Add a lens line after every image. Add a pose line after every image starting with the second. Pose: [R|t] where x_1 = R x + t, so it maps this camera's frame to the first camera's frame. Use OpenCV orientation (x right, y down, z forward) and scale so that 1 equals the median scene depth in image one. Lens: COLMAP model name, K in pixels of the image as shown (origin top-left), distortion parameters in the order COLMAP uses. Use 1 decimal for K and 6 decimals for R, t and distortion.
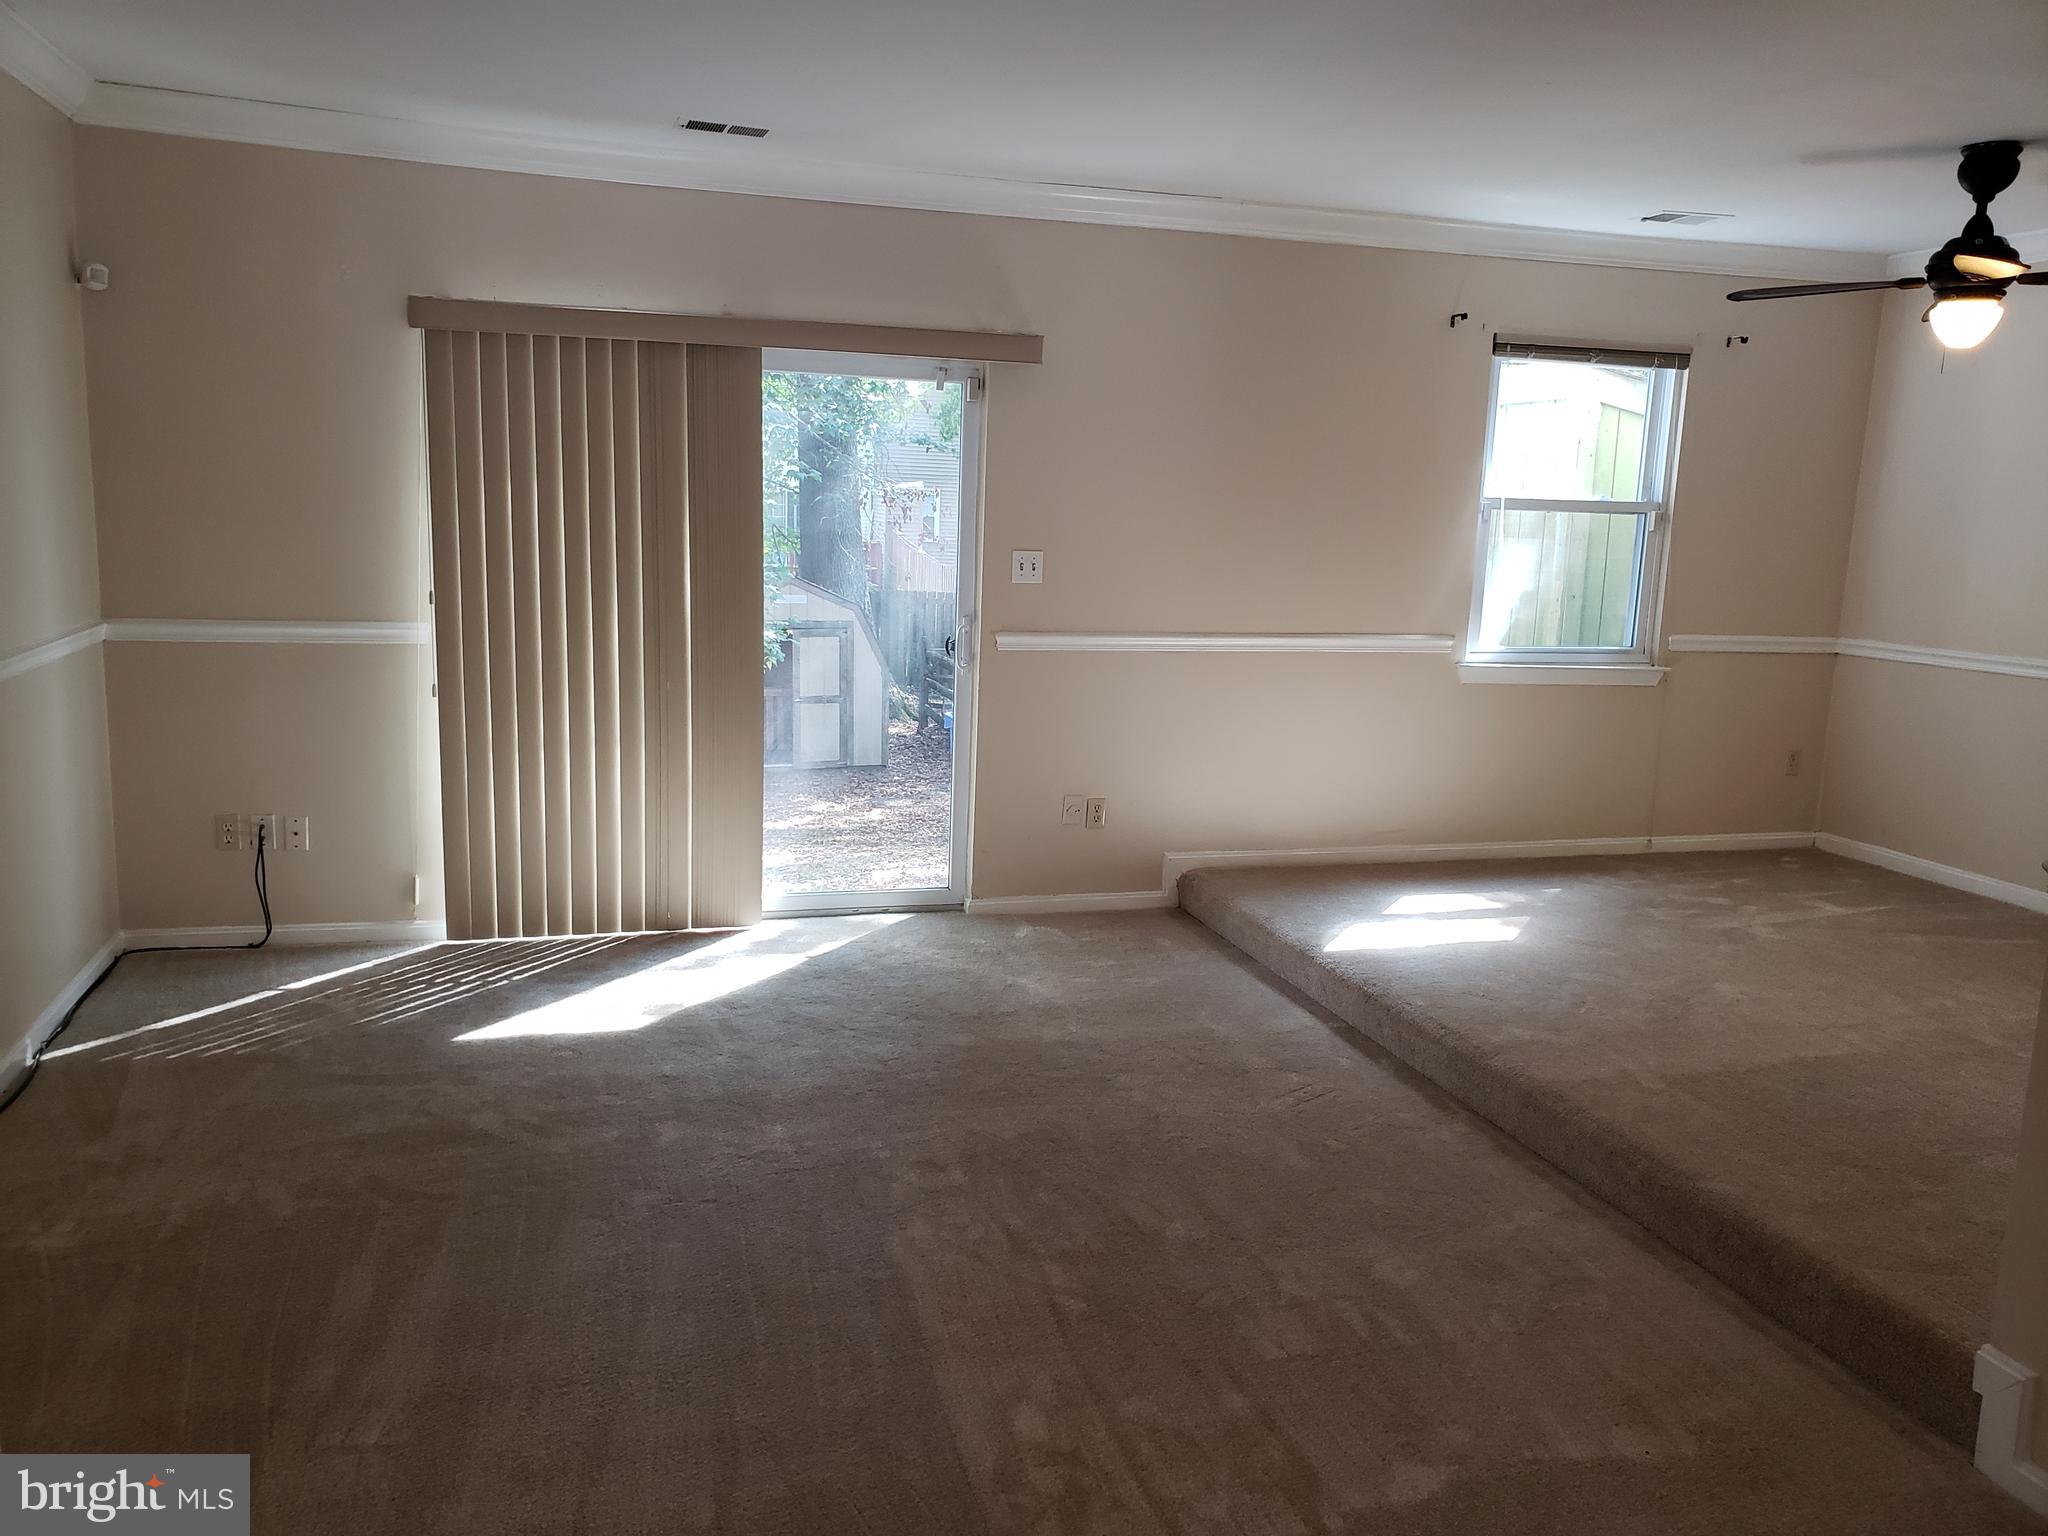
lens RADIAL K [[1588.7, 0, 1024.0], [0, 1588.7, 768.0], [0, 0, 1]] dist [0.036777, -0.040718]
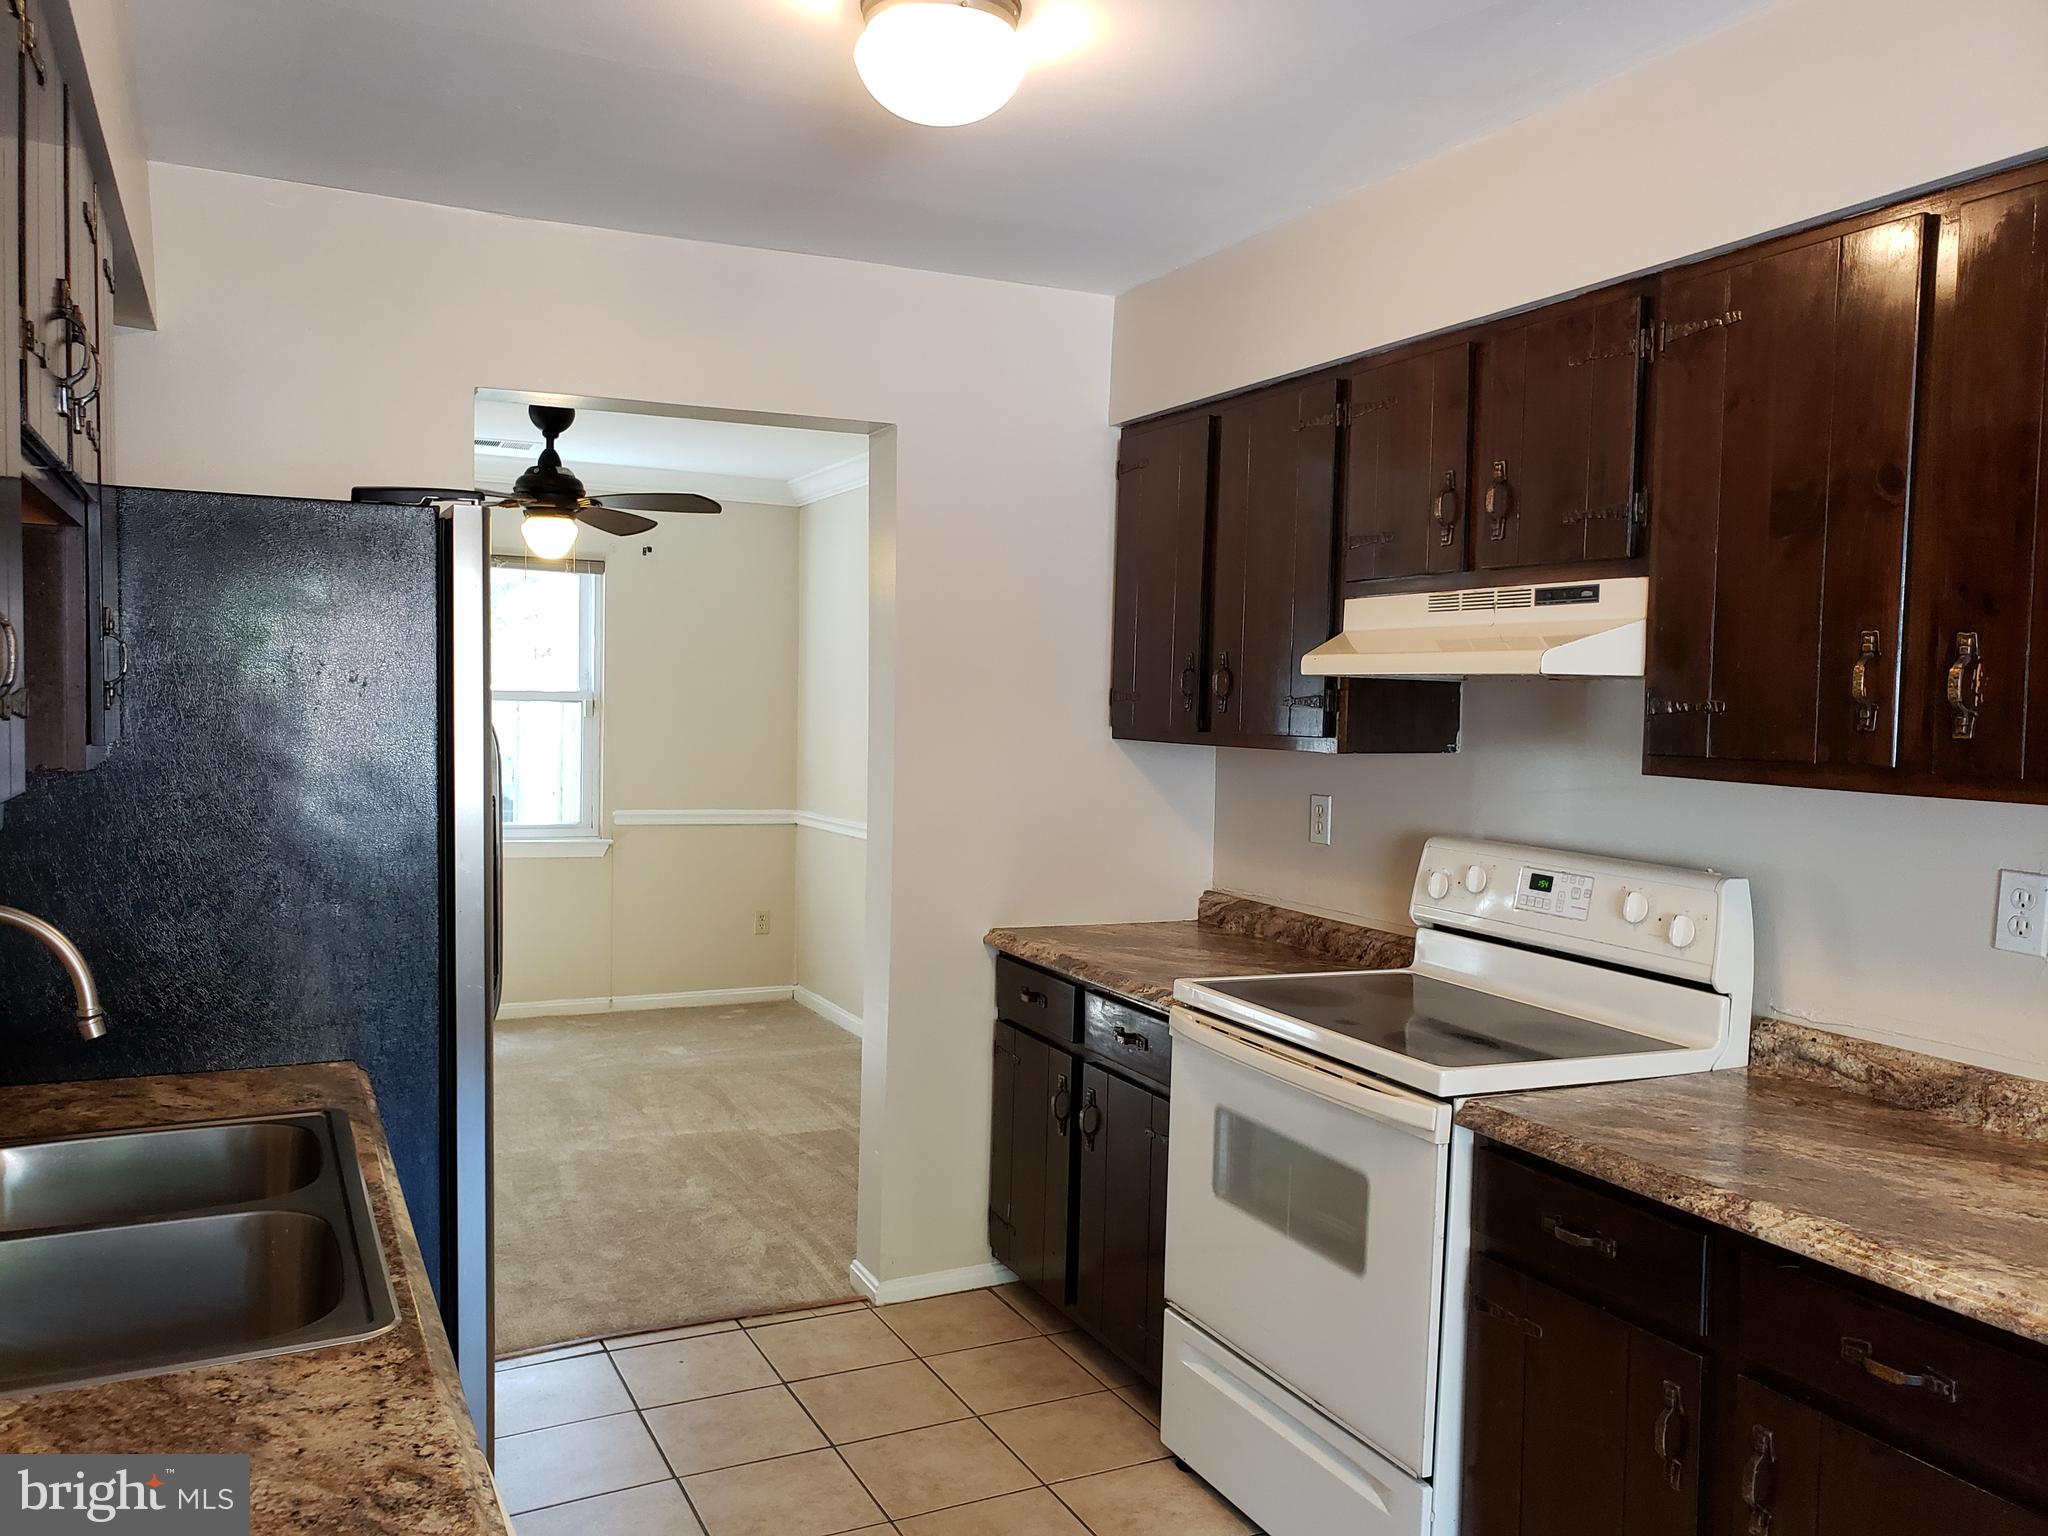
lens RADIAL K [[1588.7, 0, 1024.0], [0, 1588.7, 768.0], [0, 0, 1]] dist [0.036777, -0.040718]
pose [[0.986241, -0.024853, 0.163432, 0.647945], [0.044298, 0.992210, -0.116434, 0.036199], [-0.159265, 0.122072, 0.979660, -0.158377]]
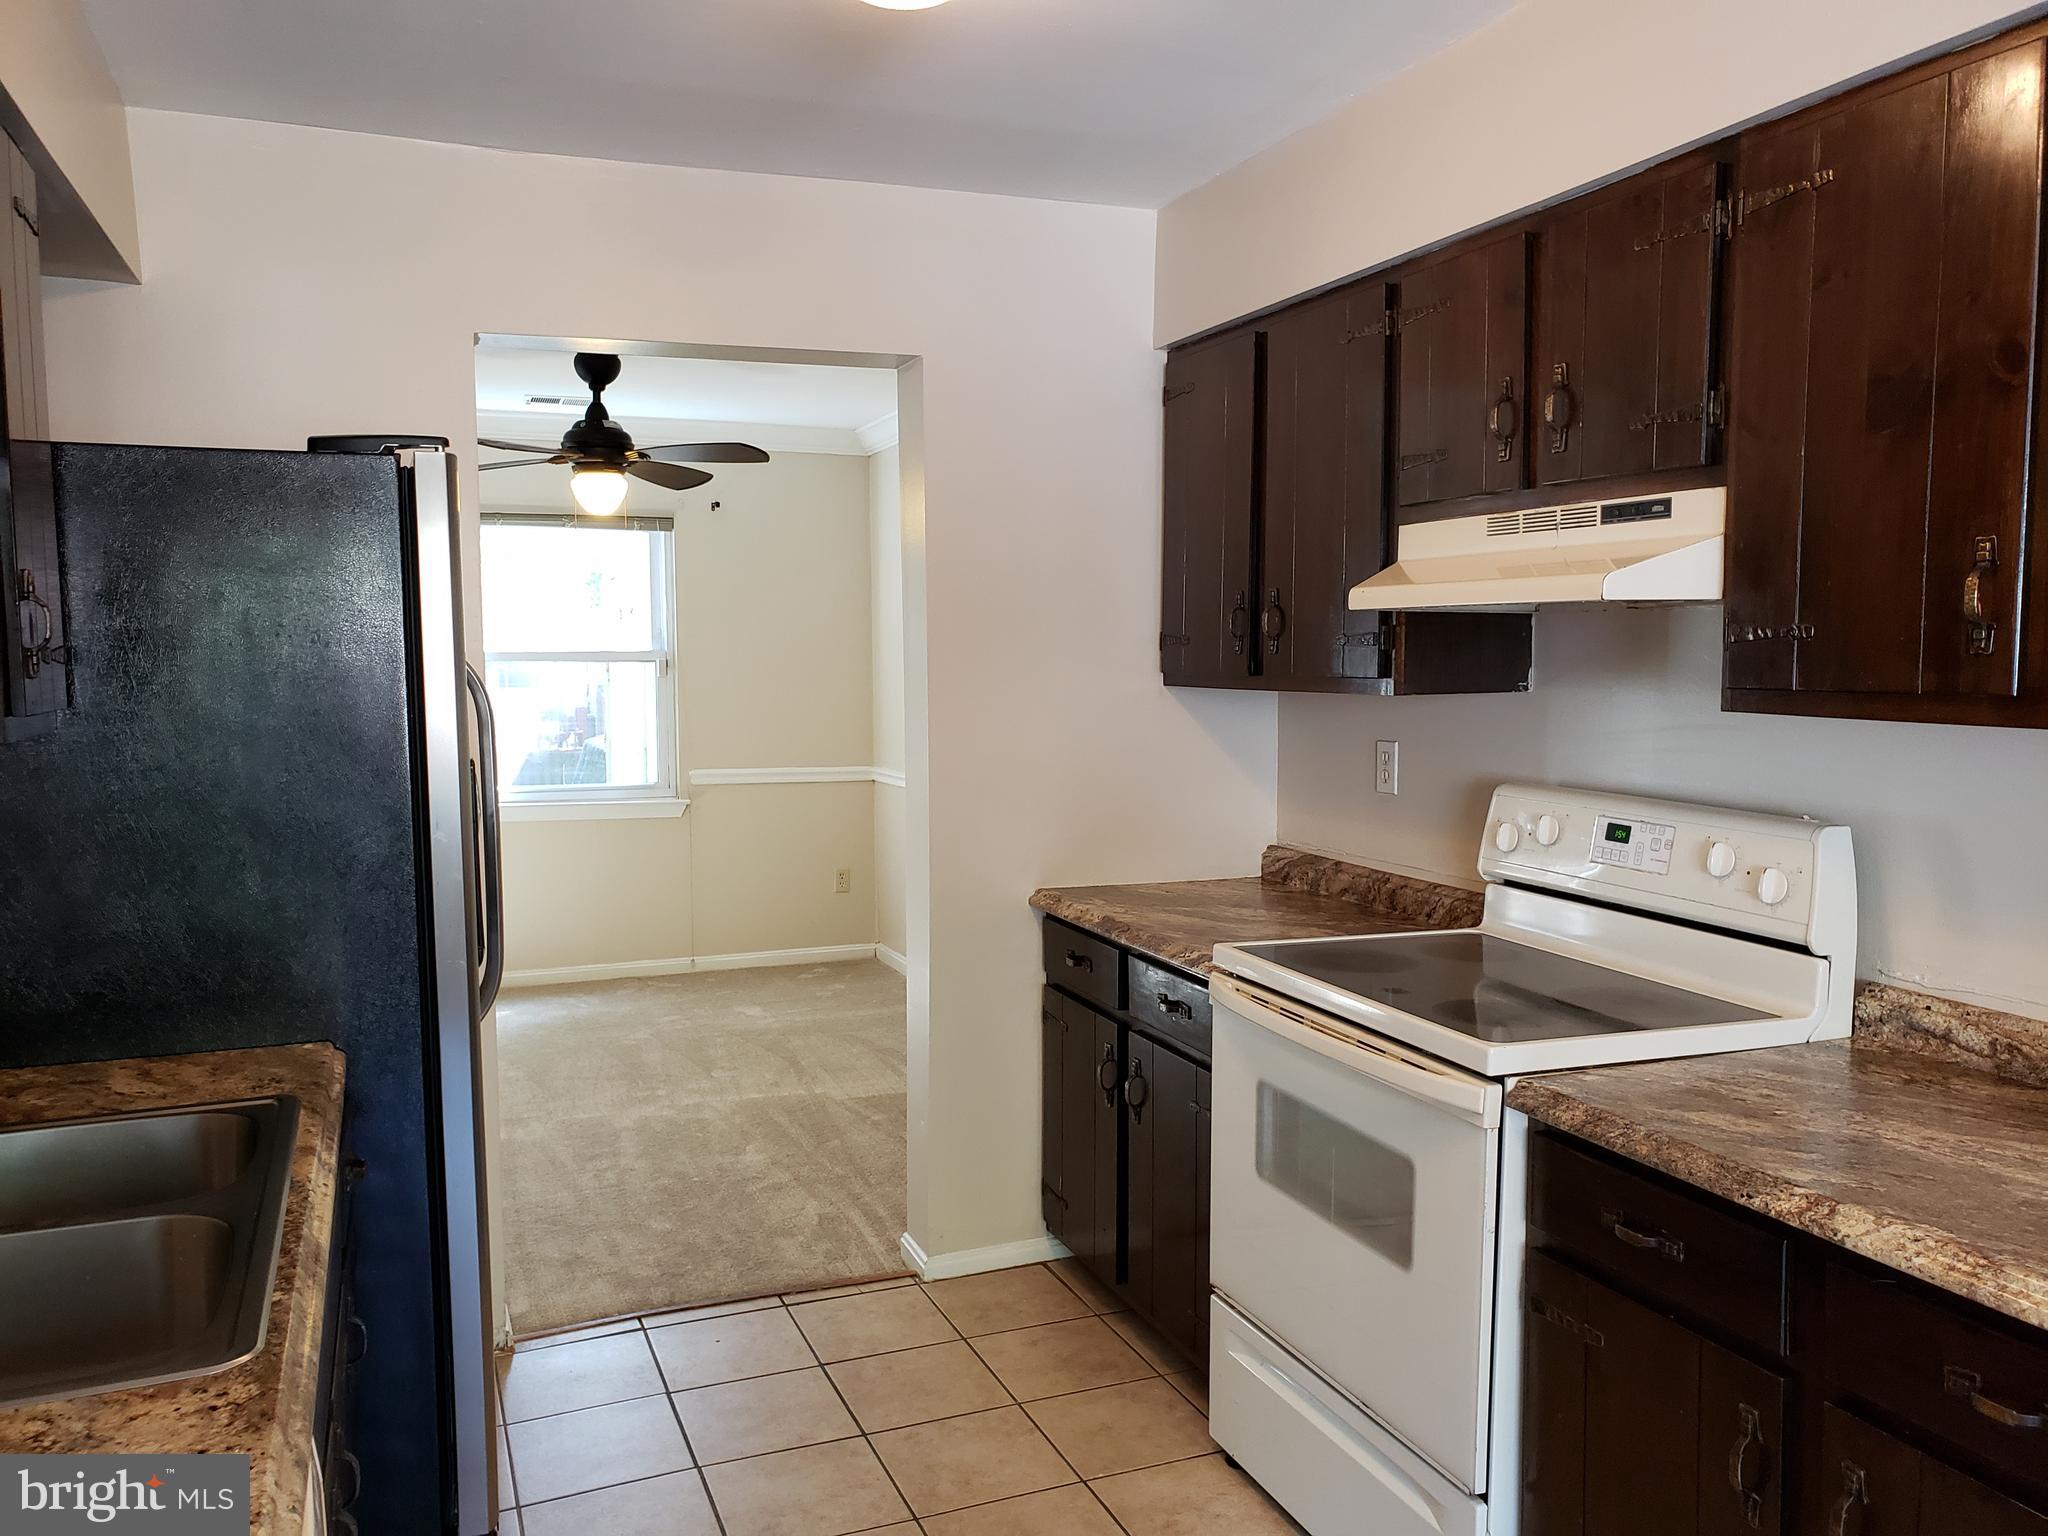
lens RADIAL K [[1579.2, 0, 1024.0], [0, 1579.2, 768.0], [0, 0, 1]] dist [0.037565, -0.022652]
pose [[0.995159, -0.048901, 0.085254, 0.692358], [0.056555, 0.994352, -0.089813, 0.032607], [-0.080381, 0.094200, 0.992303, -0.116649]]
